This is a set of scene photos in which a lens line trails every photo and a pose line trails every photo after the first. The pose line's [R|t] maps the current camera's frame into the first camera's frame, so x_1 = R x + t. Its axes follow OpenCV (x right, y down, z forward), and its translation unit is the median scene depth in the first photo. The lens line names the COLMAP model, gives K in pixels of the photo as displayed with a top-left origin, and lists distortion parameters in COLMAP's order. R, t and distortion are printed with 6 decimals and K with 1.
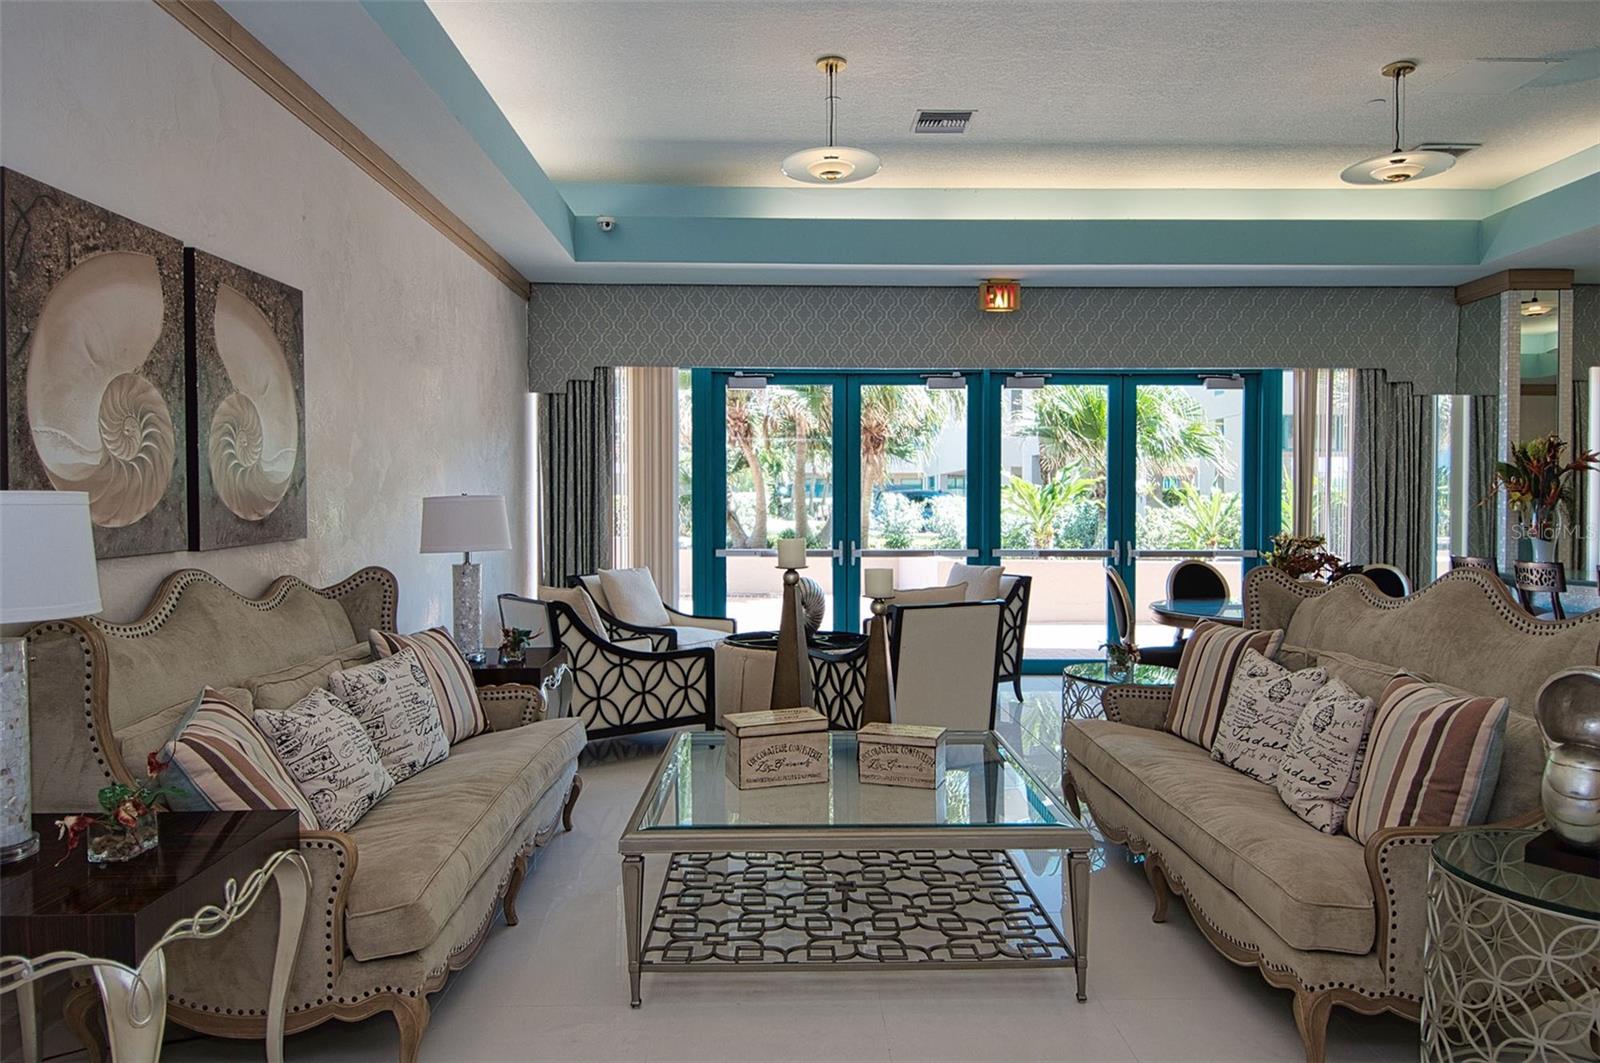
lens RADIAL K [[1030.4, 0, 795.3], [0, 1030.4, 528.1], [0, 0, 1]] dist [0.019207, -0.010034]
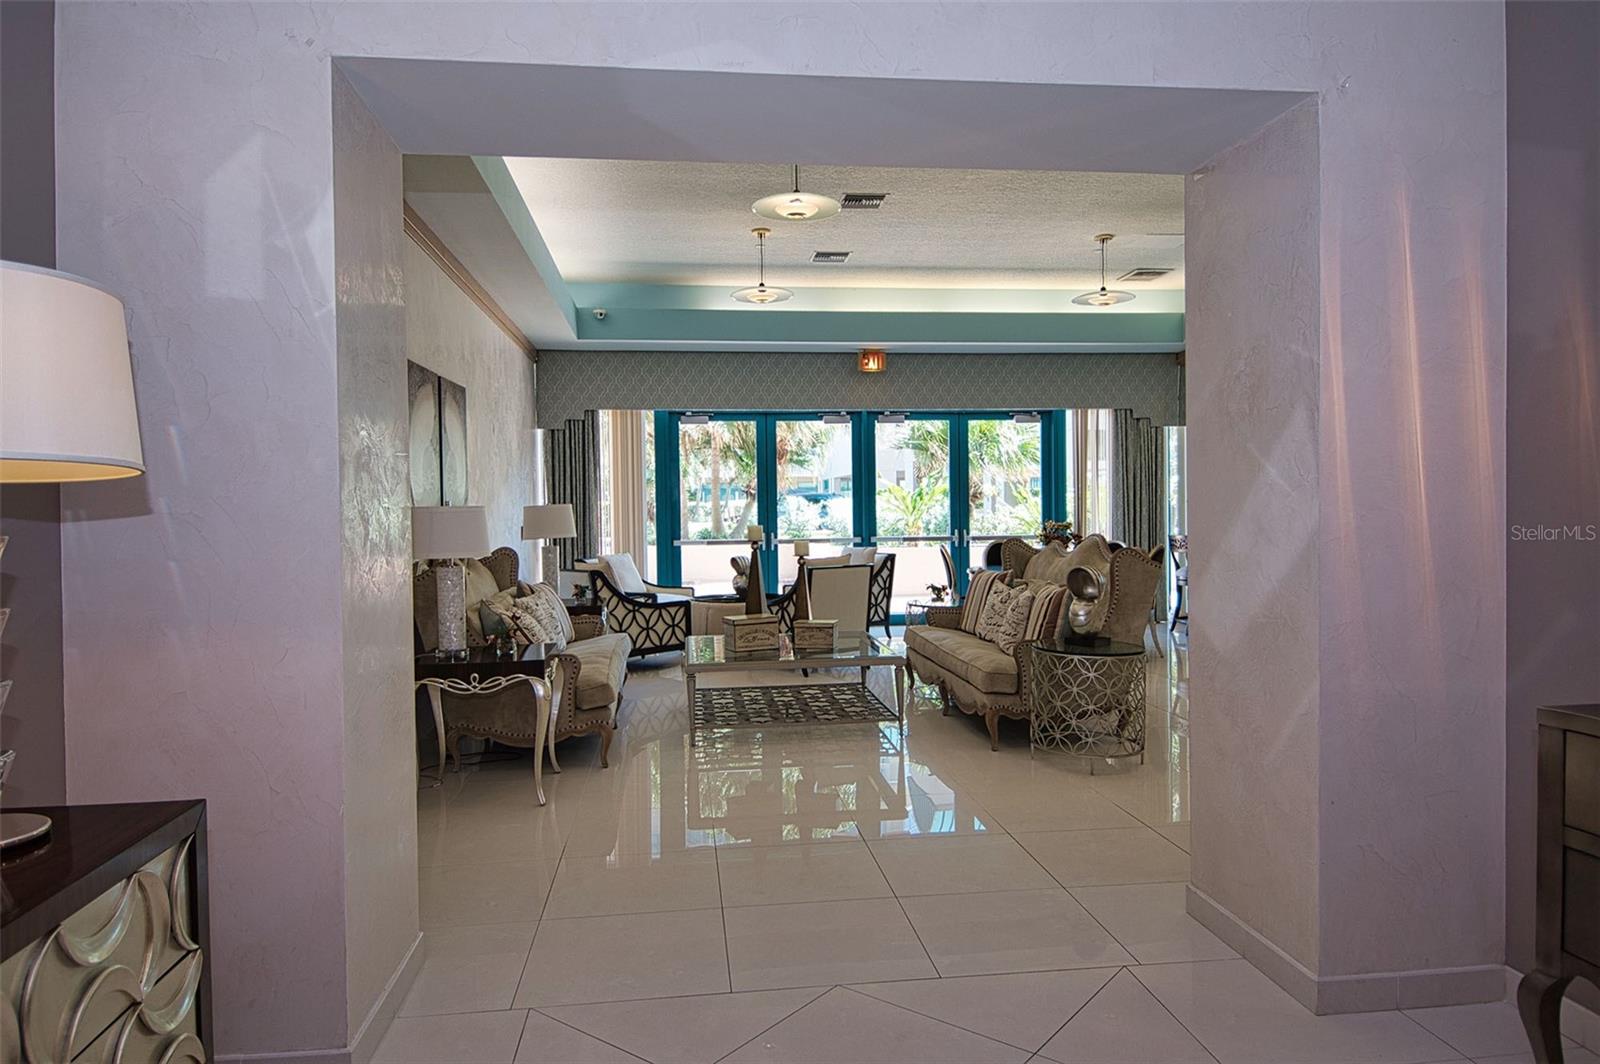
lens RADIAL K [[1030.4, 0, 803.3], [0, 1030.4, 535.3], [0, 0, 1]] dist [0.019207, -0.010034]
pose [[0.993948, -0.017269, 0.108482, -0.056191], [0.016727, 0.999843, 0.005905, 0.008860], [-0.108567, -0.004055, 0.994081, -0.410980]]
